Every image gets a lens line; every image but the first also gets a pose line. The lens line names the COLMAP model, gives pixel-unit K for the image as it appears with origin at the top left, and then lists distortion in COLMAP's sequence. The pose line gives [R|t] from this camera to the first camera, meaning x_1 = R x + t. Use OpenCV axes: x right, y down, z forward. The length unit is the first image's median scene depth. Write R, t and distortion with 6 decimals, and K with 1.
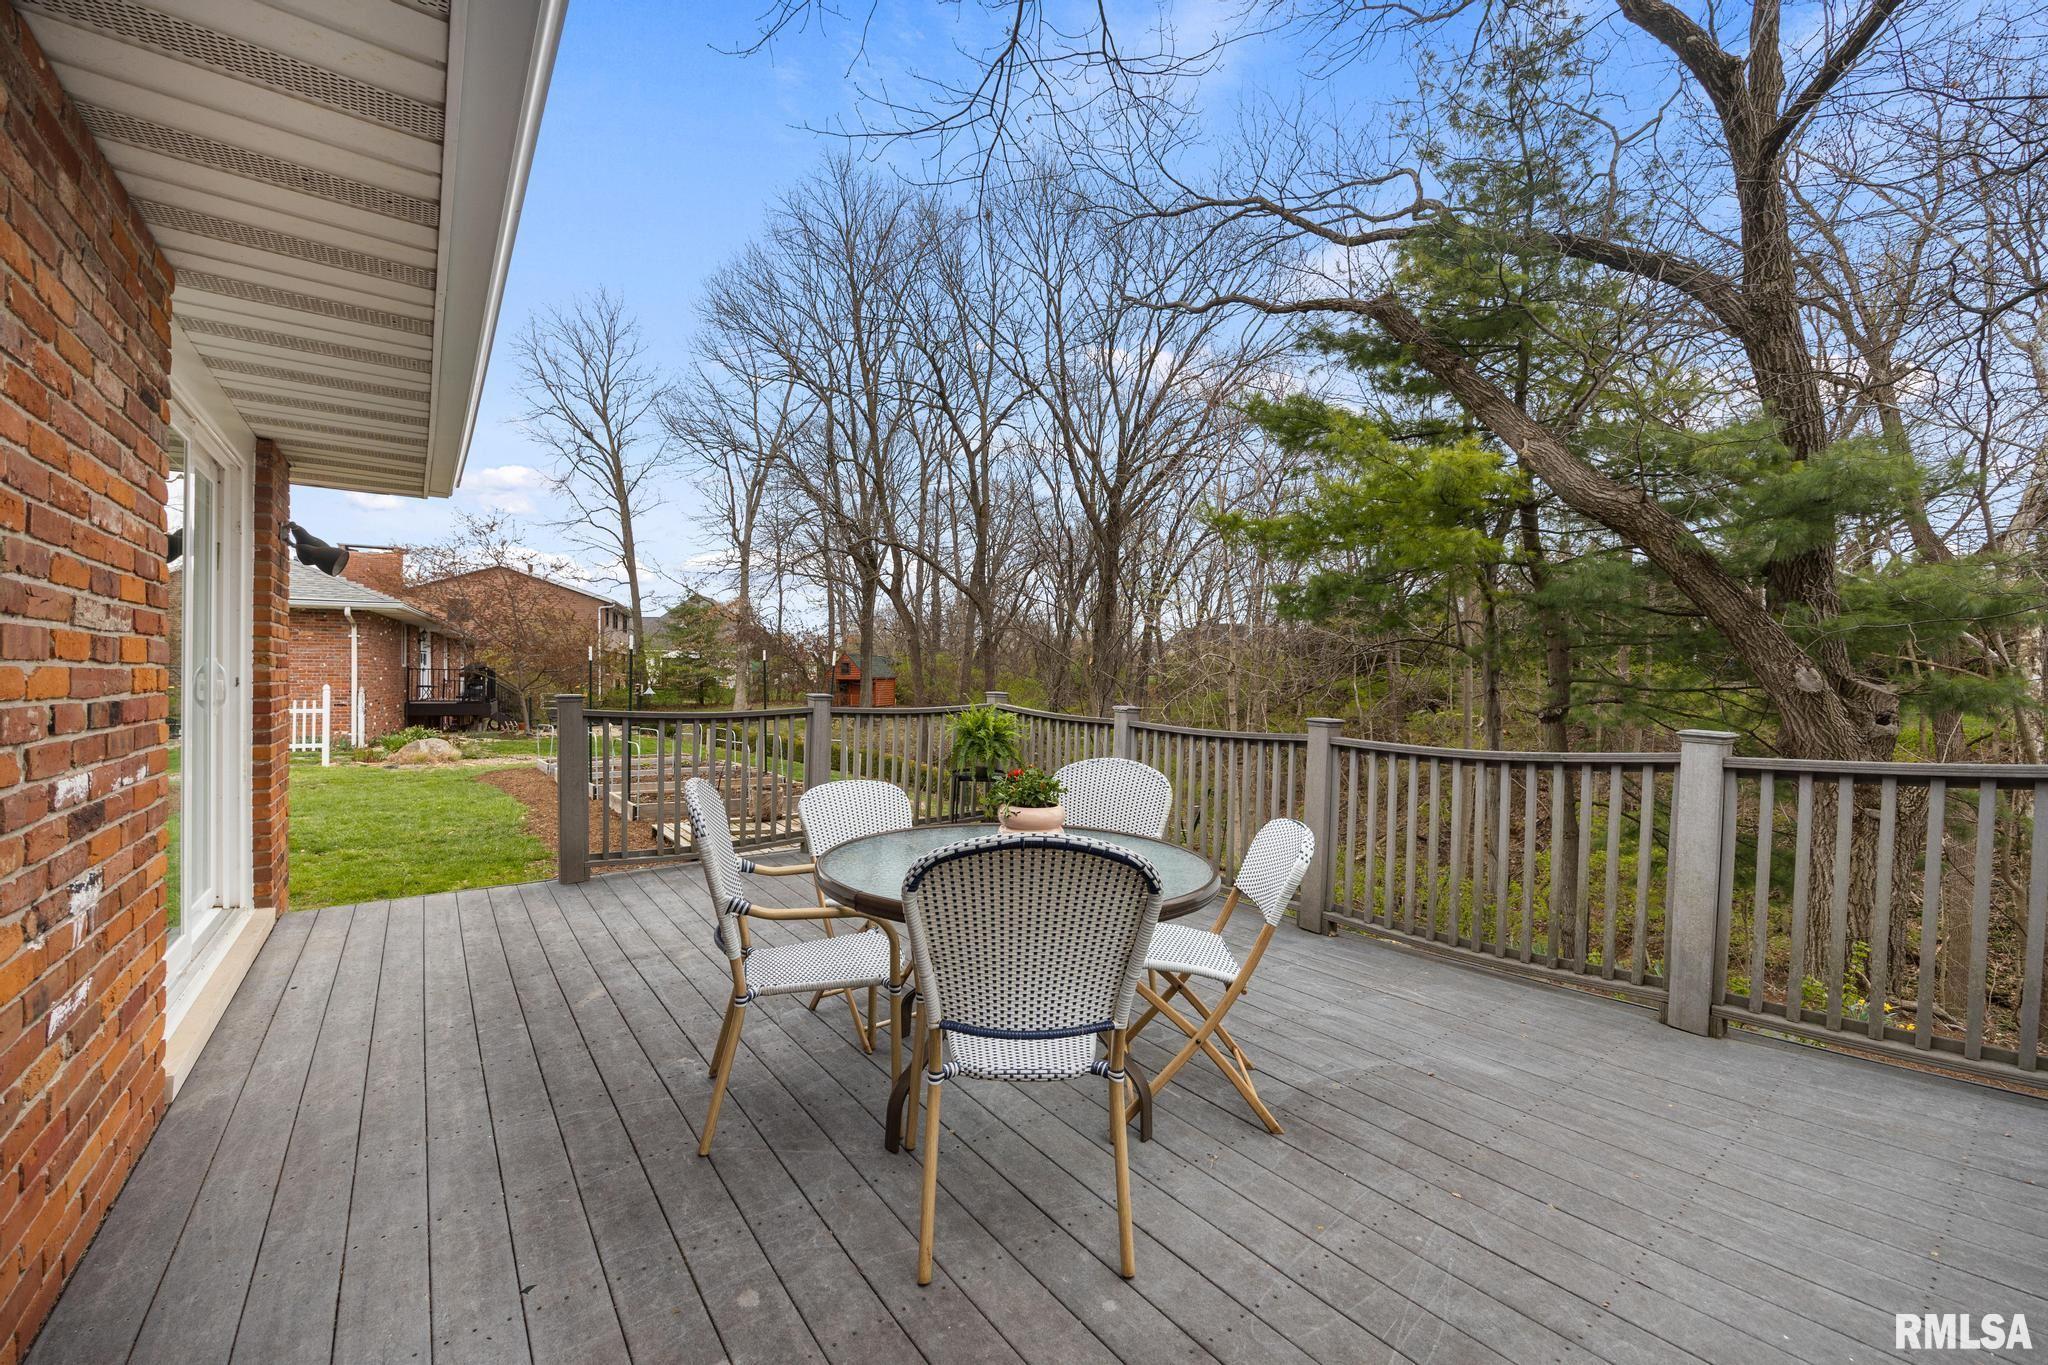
lens RADIAL K [[790.7, 0, 1024.0], [0, 790.7, 682.5], [0, 0, 1]] dist [-0.008087, -0.000130]
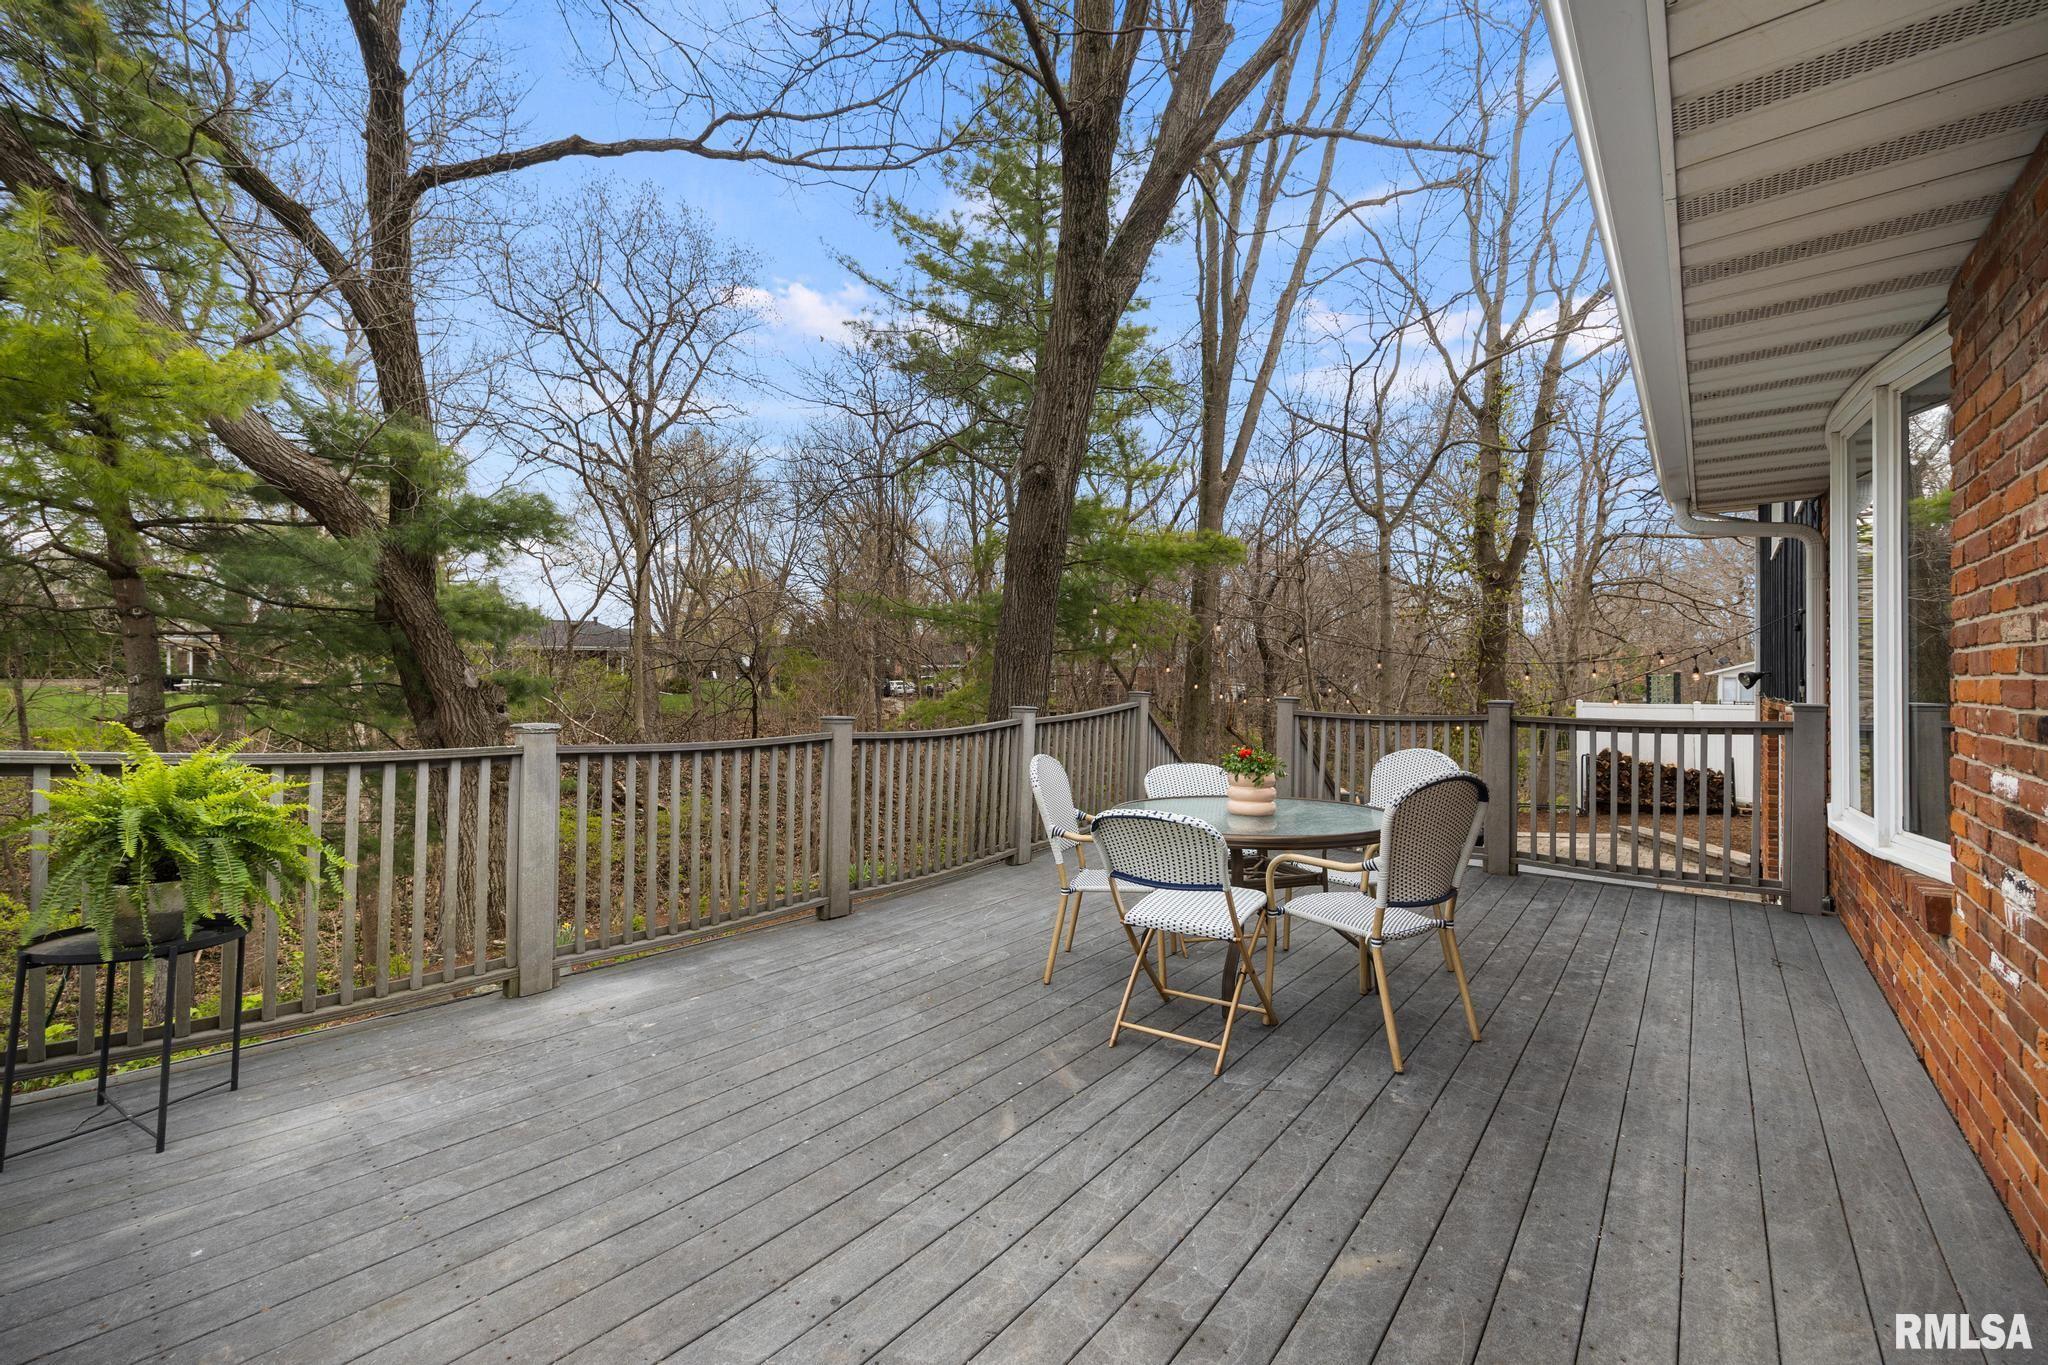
lens RADIAL K [[818.0, 0, 1041.7], [0, 818.0, 678.3], [0, 0, 1]] dist [0.000115, 0.000201]
pose [[-0.230960, -0.002683, 0.972959, -1.080351], [0.000941, 0.999995, 0.002981, -0.012579], [-0.972963, 0.001604, -0.230957, 1.390492]]
